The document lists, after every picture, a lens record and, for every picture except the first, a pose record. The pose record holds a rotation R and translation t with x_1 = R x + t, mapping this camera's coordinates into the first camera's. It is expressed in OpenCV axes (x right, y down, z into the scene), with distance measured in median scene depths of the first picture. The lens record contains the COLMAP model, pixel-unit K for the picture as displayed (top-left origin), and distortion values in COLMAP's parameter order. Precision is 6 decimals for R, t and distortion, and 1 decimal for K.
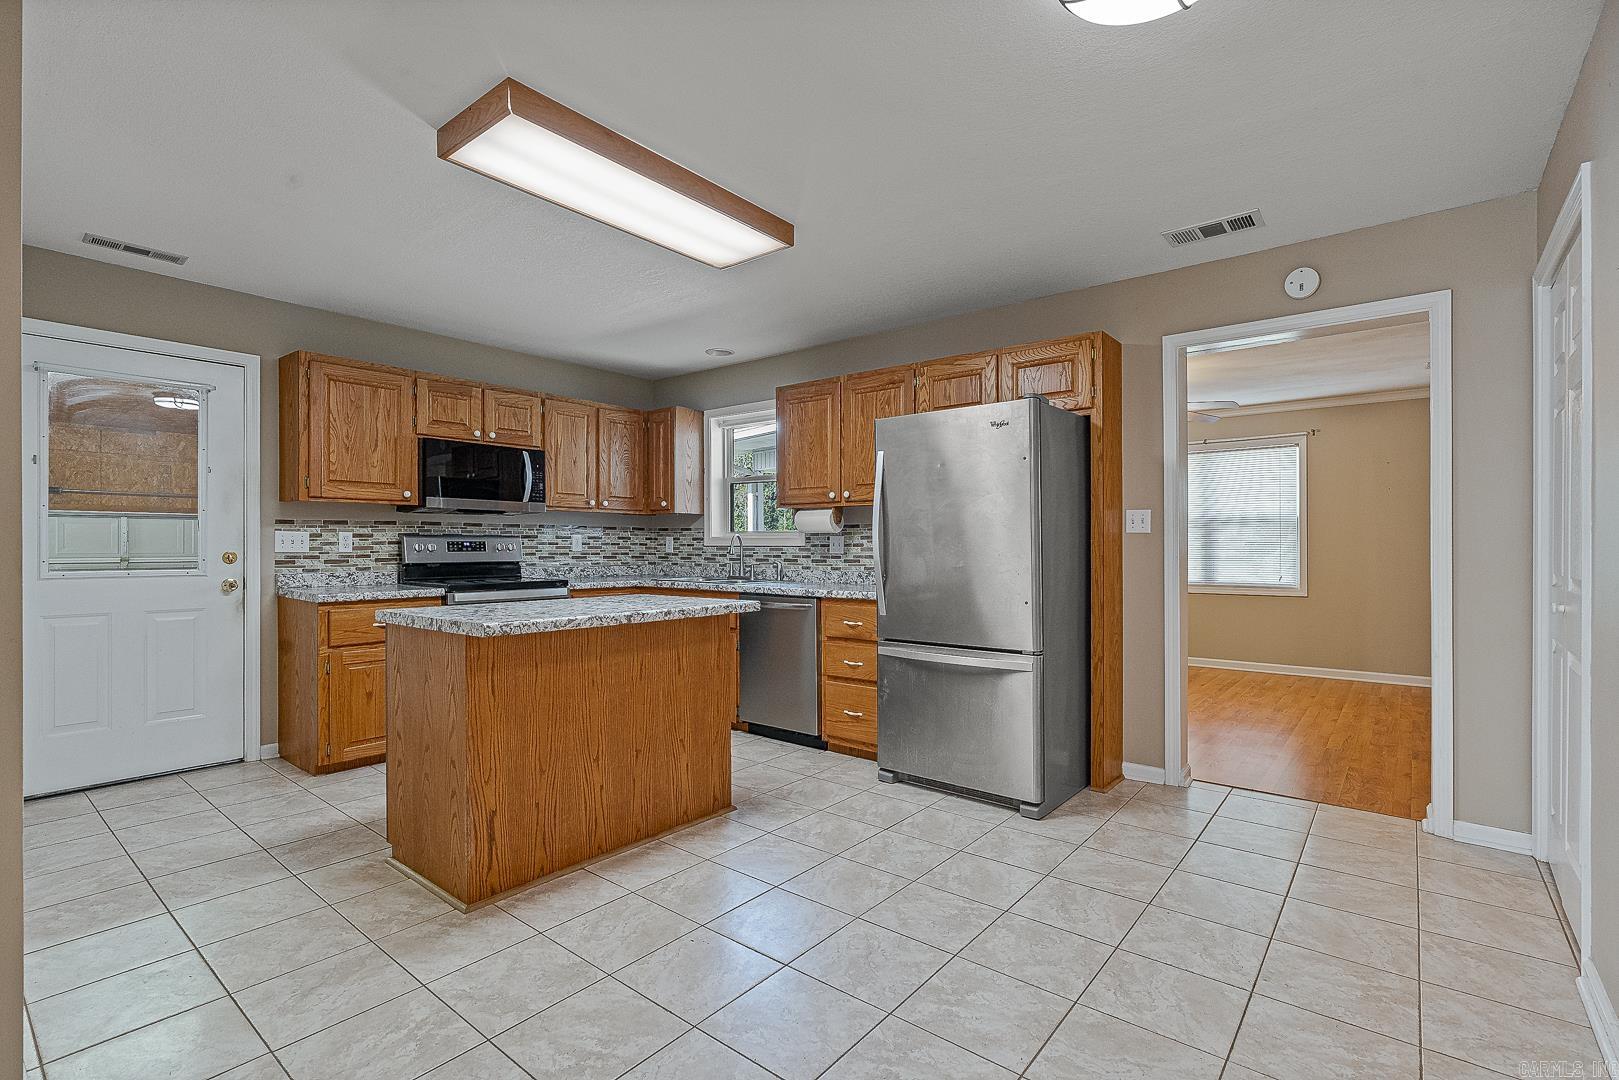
lens RADIAL K [[736.6, 0, 806.6], [0, 736.6, 542.1], [0, 0, 1]] dist [-0.002443, 0.001761]
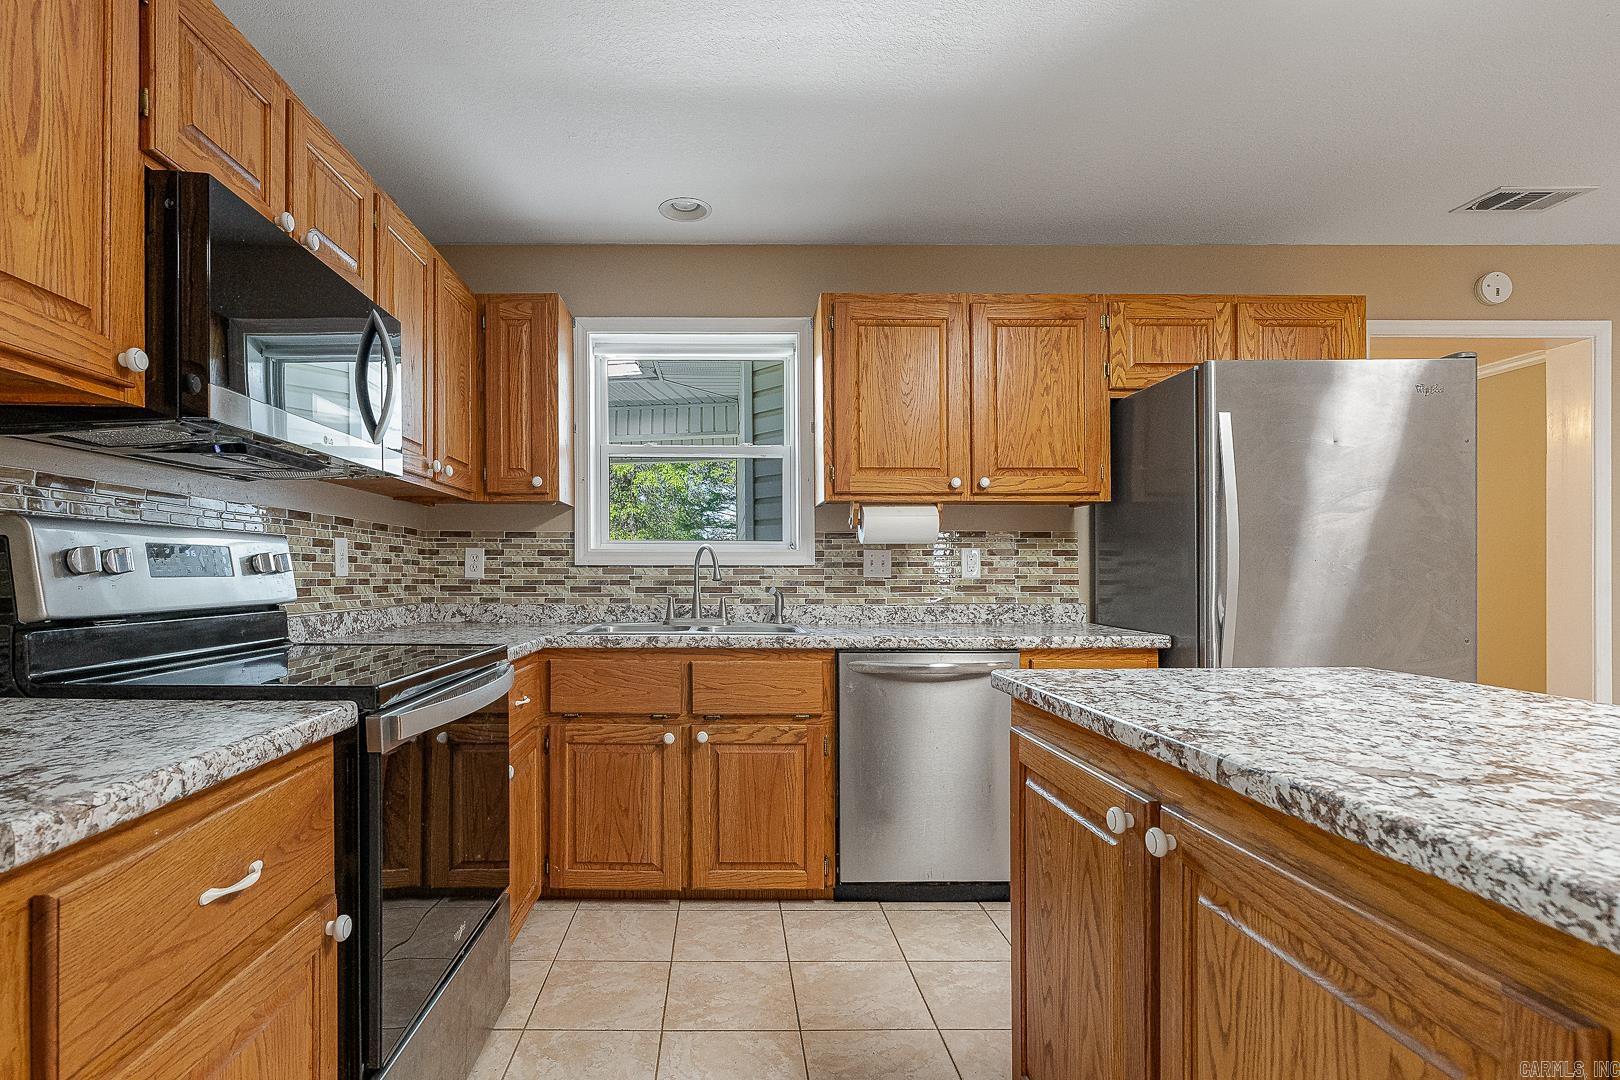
lens RADIAL K [[791.8, 0, 790.3], [0, 791.8, 577.9], [0, 0, 1]] dist [-0.002051, -0.000738]
pose [[0.773069, -0.004983, 0.634303, -0.447256], [-0.003604, 0.999919, 0.012247, 0.007476], [-0.634312, -0.011754, 0.772988, 0.518926]]
